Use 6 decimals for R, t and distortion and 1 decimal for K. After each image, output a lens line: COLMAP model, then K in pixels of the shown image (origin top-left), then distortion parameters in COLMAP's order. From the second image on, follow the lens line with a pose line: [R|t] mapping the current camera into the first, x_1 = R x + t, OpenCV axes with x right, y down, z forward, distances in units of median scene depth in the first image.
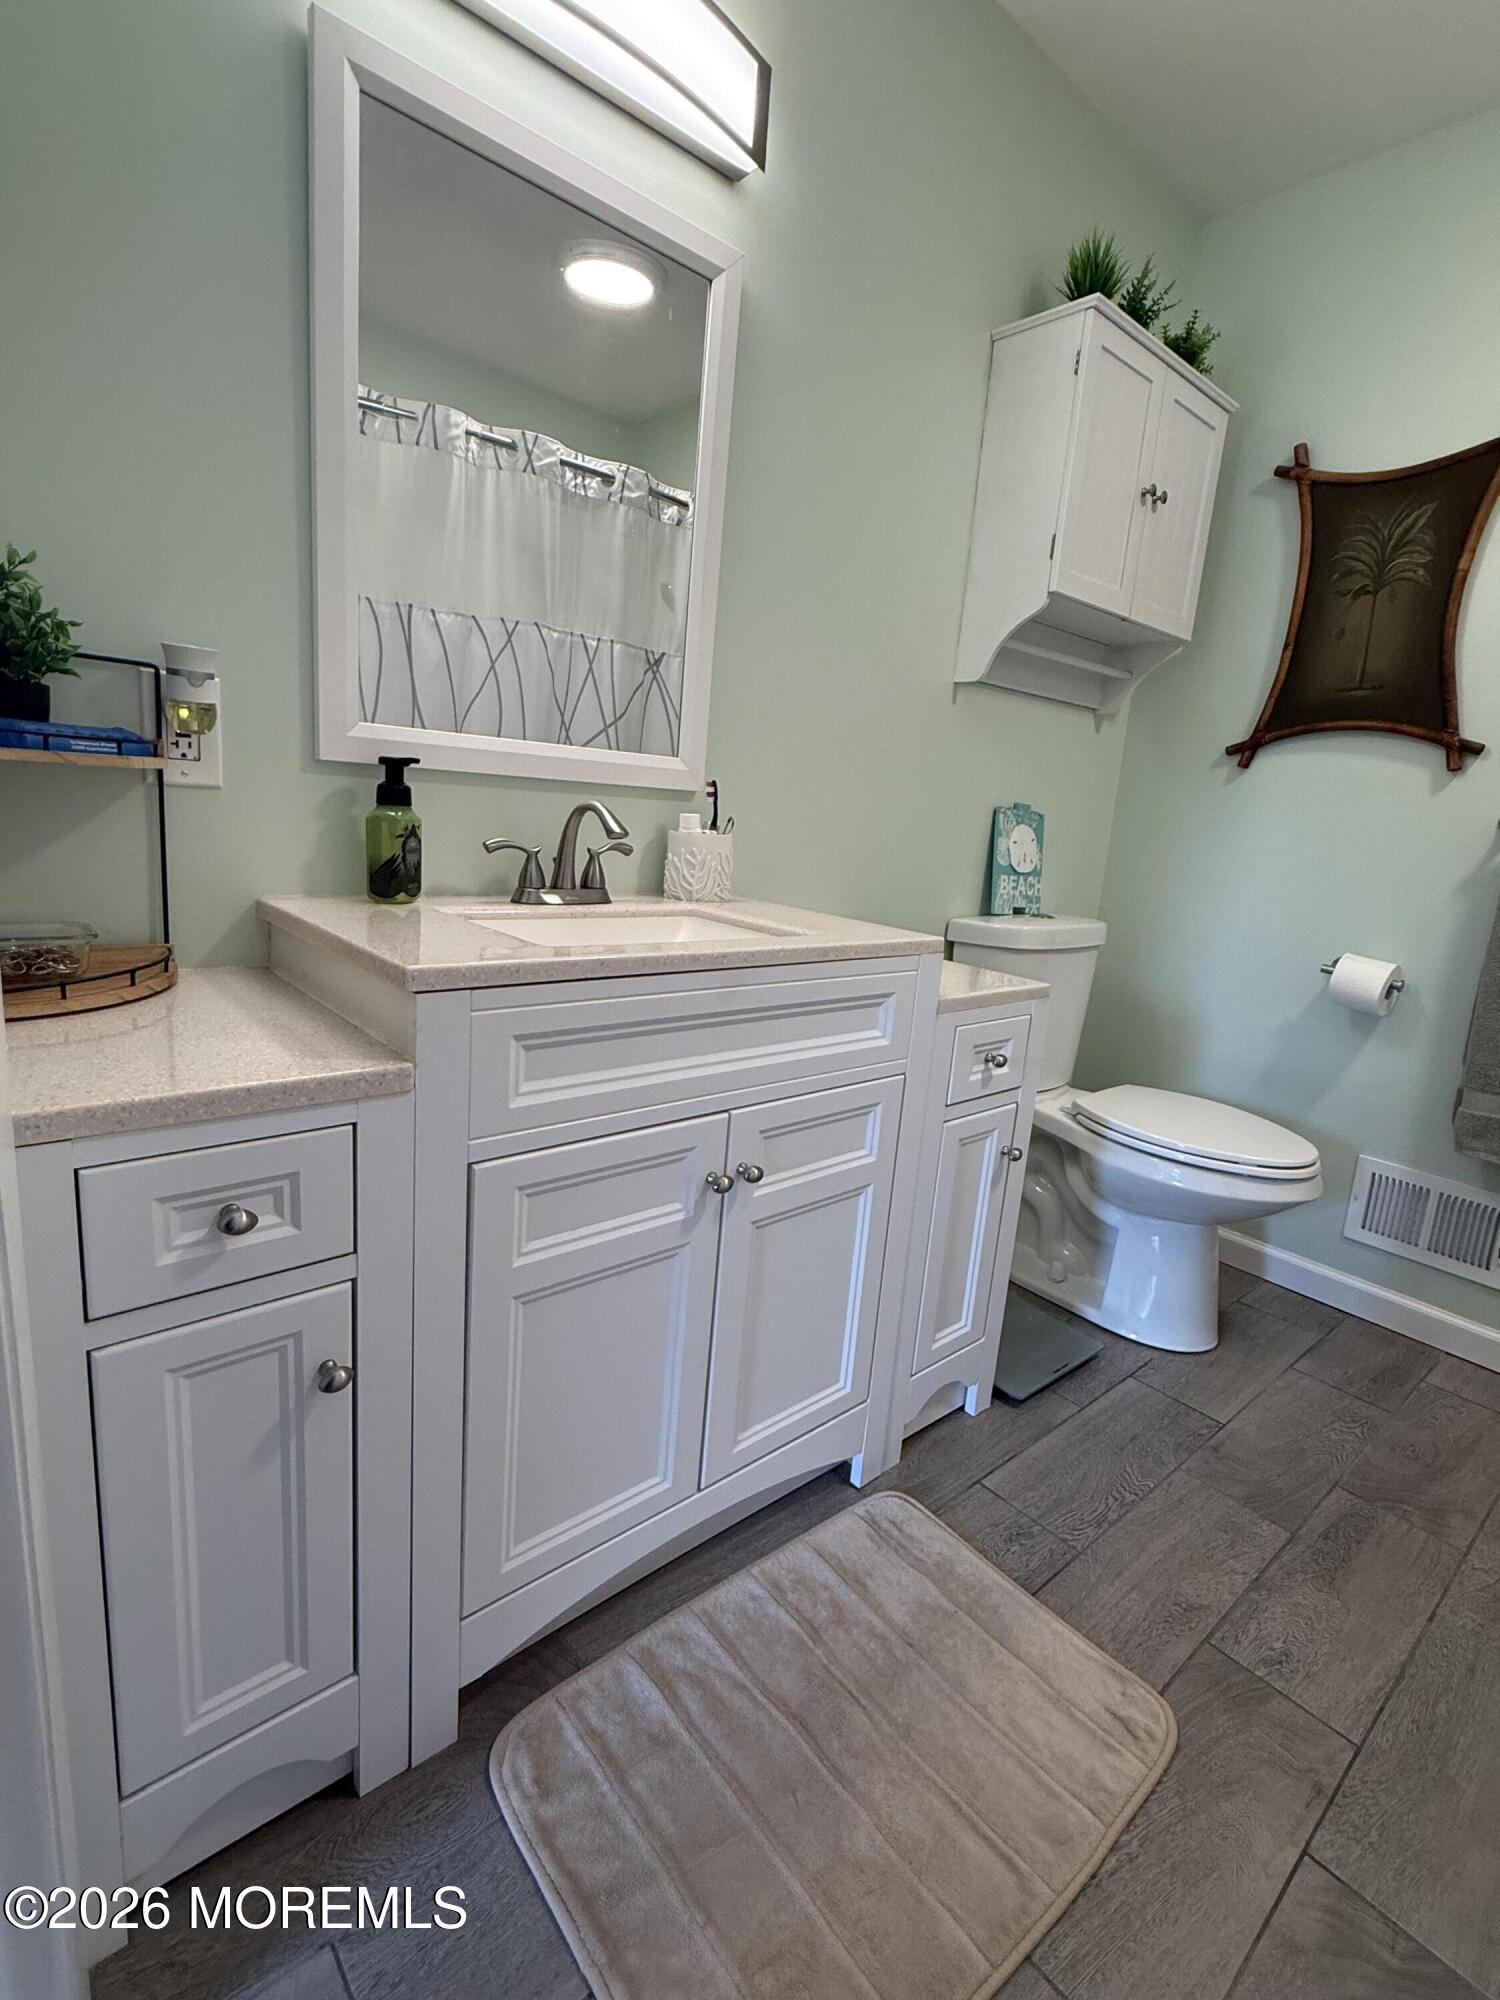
lens RADIAL K [[932.1, 0, 748.8], [0, 932.1, 997.8], [0, 0, 1]] dist [-0.003546, -0.001633]
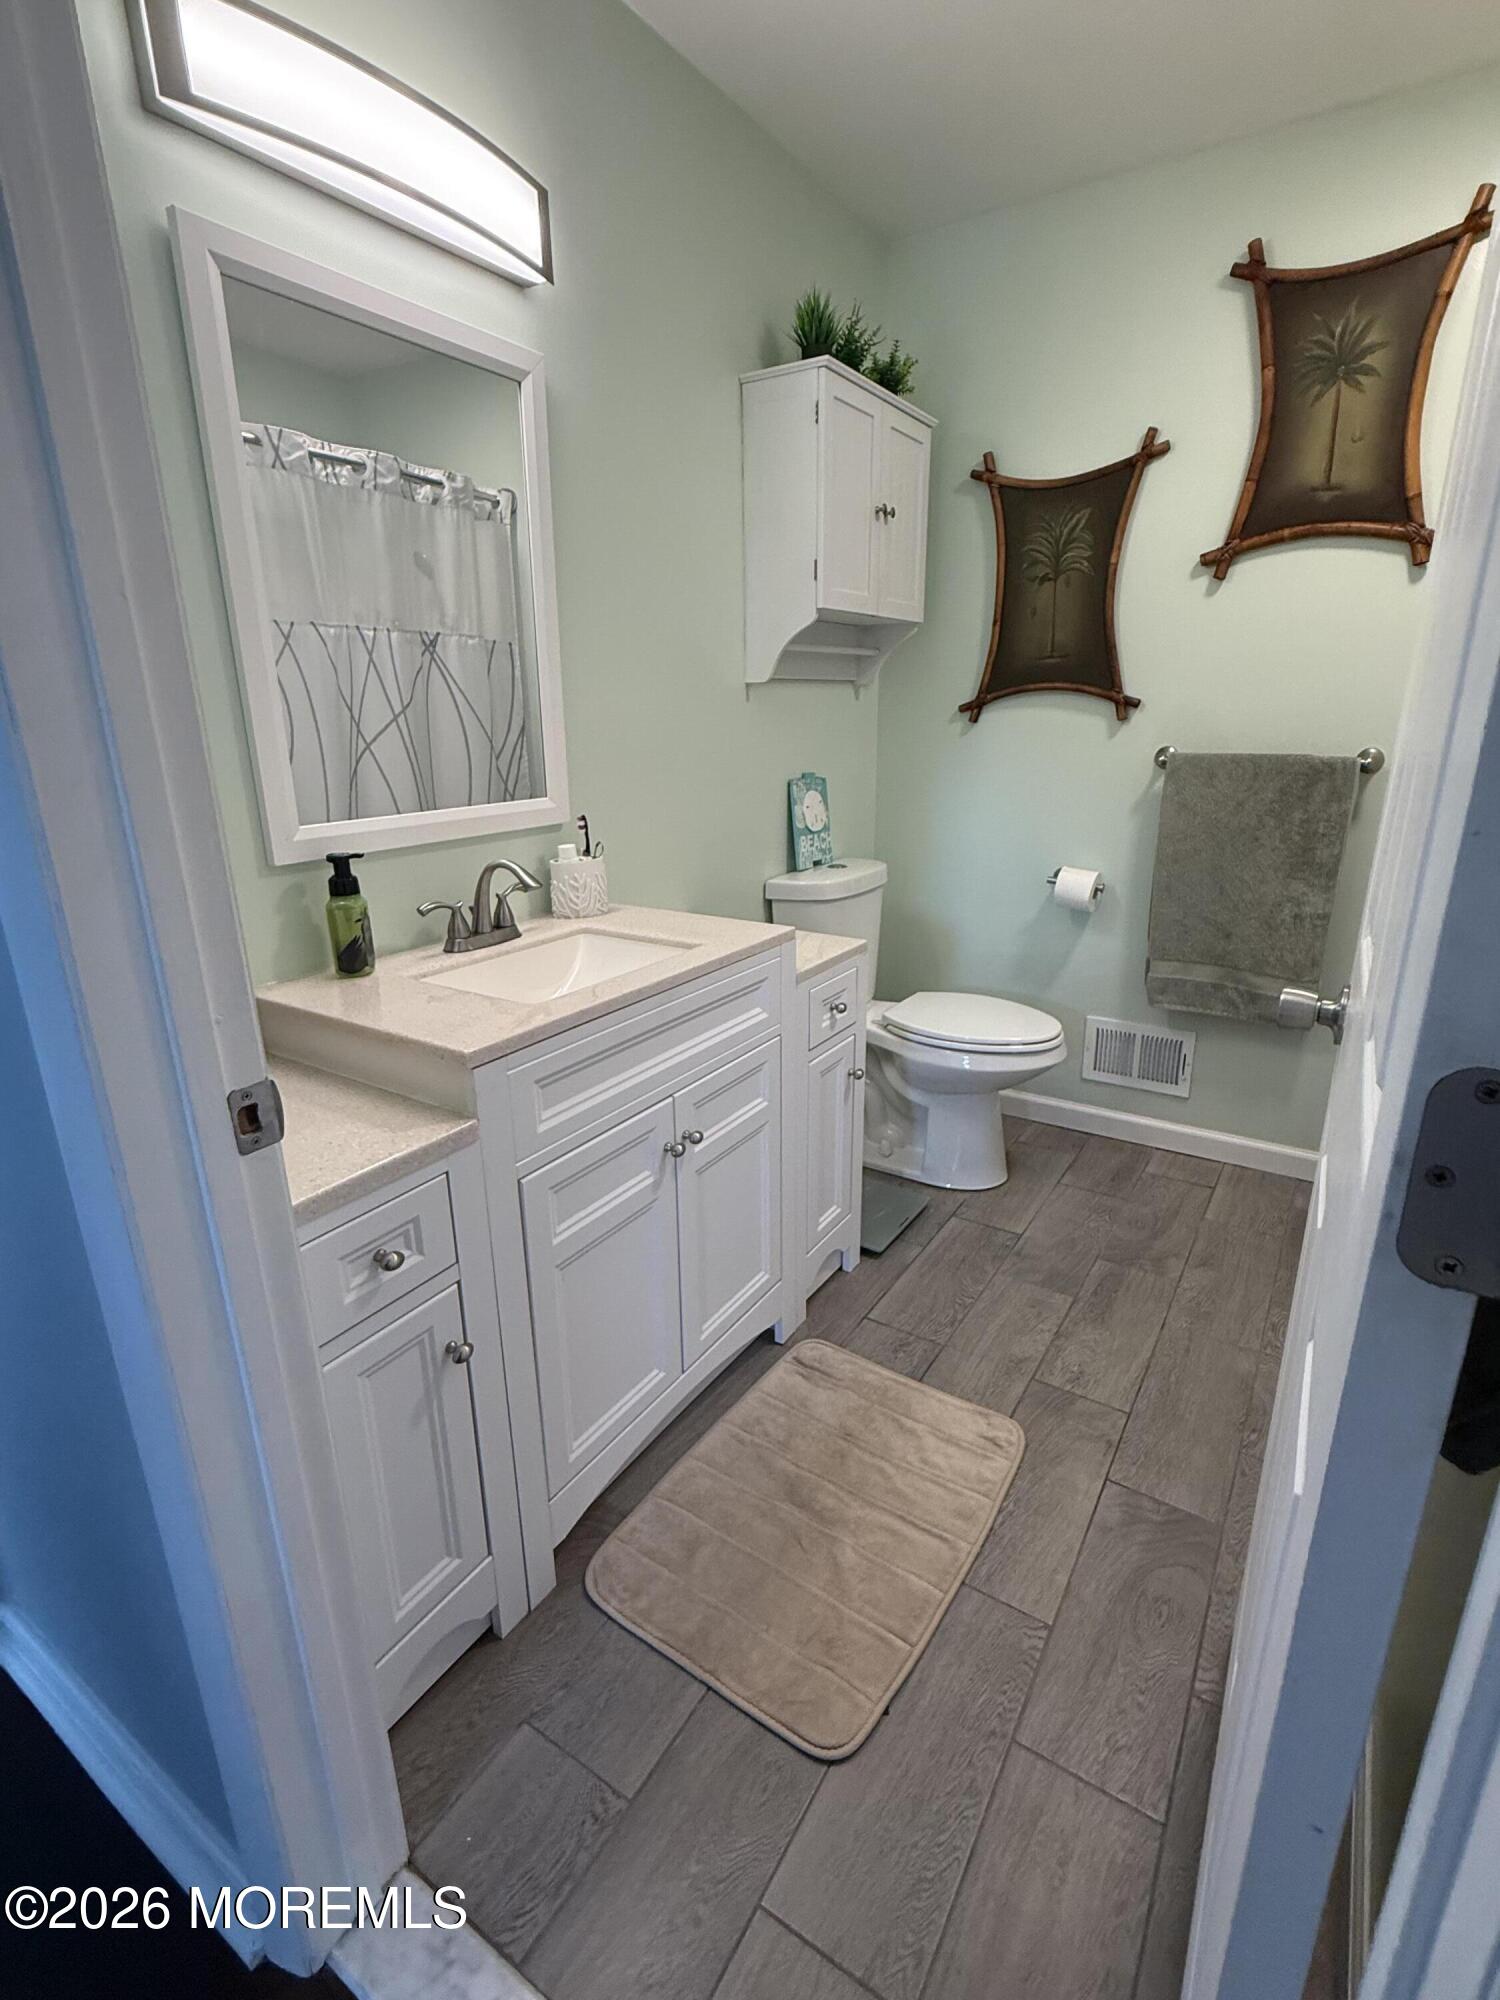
lens RADIAL K [[932.1, 0, 752.9], [0, 932.1, 996.4], [0, 0, 1]] dist [-0.003546, -0.001633]
pose [[0.957611, -0.164846, 0.236235, -0.164184], [0.139953, 0.983025, 0.118642, -0.128894], [-0.251783, -0.080551, 0.964426, -0.240121]]
